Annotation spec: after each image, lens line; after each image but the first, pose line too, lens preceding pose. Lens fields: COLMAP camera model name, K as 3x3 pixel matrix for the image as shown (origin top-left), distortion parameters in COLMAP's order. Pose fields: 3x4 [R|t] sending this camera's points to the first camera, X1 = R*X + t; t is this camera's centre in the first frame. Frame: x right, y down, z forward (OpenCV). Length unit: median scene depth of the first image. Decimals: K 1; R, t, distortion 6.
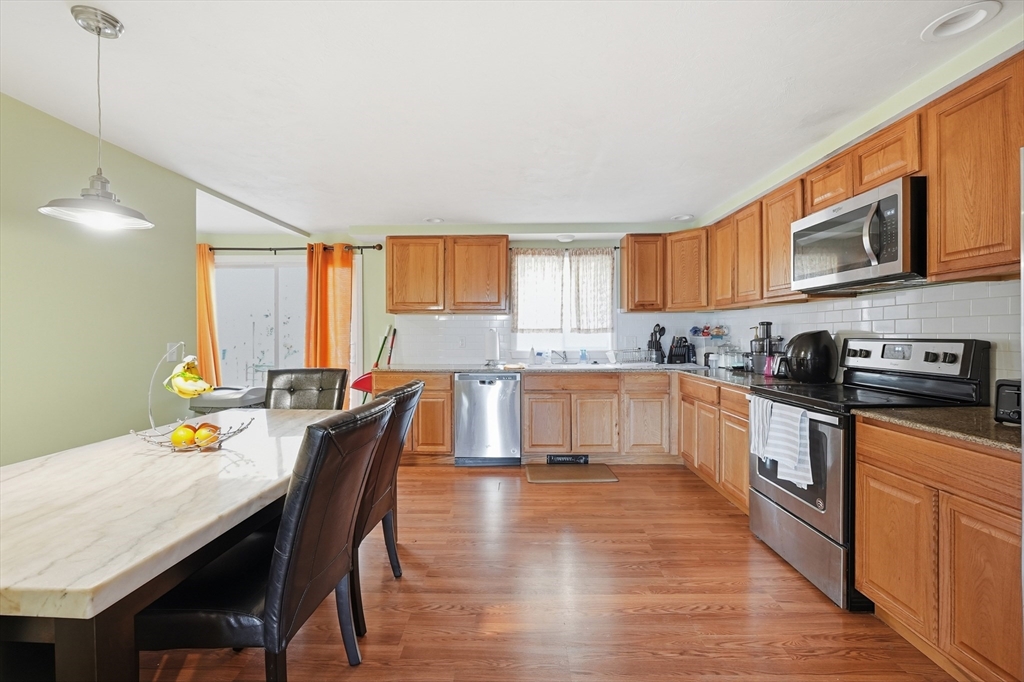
lens RADIAL K [[428.0, 0, 512.0], [0, 428.0, 341.0], [0, 0, 1]] dist [0.000509, 0.000469]
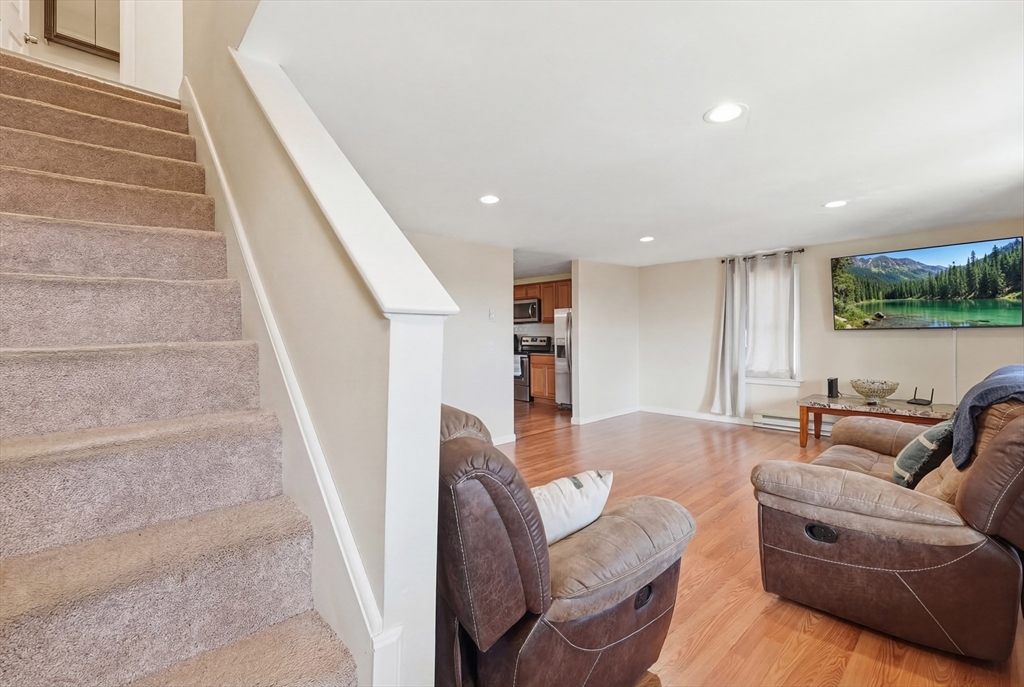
lens RADIAL K [[440.5, 0, 509.4], [0, 440.5, 332.3], [0, 0, 1]] dist [-0.003704, 0.000339]
pose [[0.721920, 0.003284, 0.691969, -1.069647], [0.012093, 0.999776, -0.017362, 0.012092], [-0.691871, 0.020902, 0.721718, -0.906894]]
